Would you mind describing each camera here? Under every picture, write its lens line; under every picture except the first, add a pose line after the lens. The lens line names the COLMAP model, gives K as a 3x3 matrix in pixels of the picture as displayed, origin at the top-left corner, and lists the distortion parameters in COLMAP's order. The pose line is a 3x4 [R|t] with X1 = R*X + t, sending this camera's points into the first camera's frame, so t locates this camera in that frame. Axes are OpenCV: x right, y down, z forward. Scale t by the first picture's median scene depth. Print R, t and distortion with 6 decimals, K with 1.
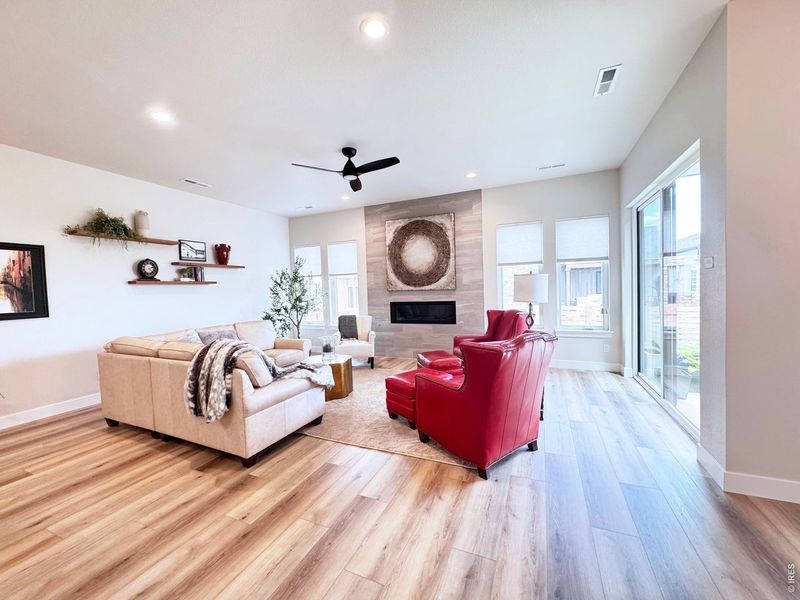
lens RADIAL K [[319.4, 0, 401.6], [0, 319.4, 301.3], [0, 0, 1]] dist [-0.001012, -0.000068]
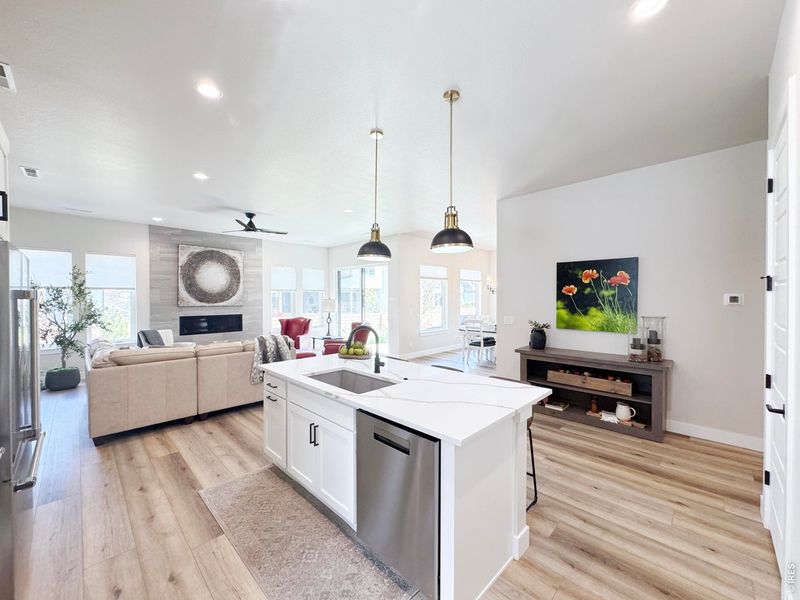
lens RADIAL K [[319.4, 0, 400.5], [0, 319.4, 302.7], [0, 0, 1]] dist [-0.001012, -0.000068]
pose [[0.353034, 0.016662, 0.935462, -0.945081], [0.027357, 0.999230, -0.028122, 0.007304], [-0.935211, 0.035519, 0.352306, -0.132619]]
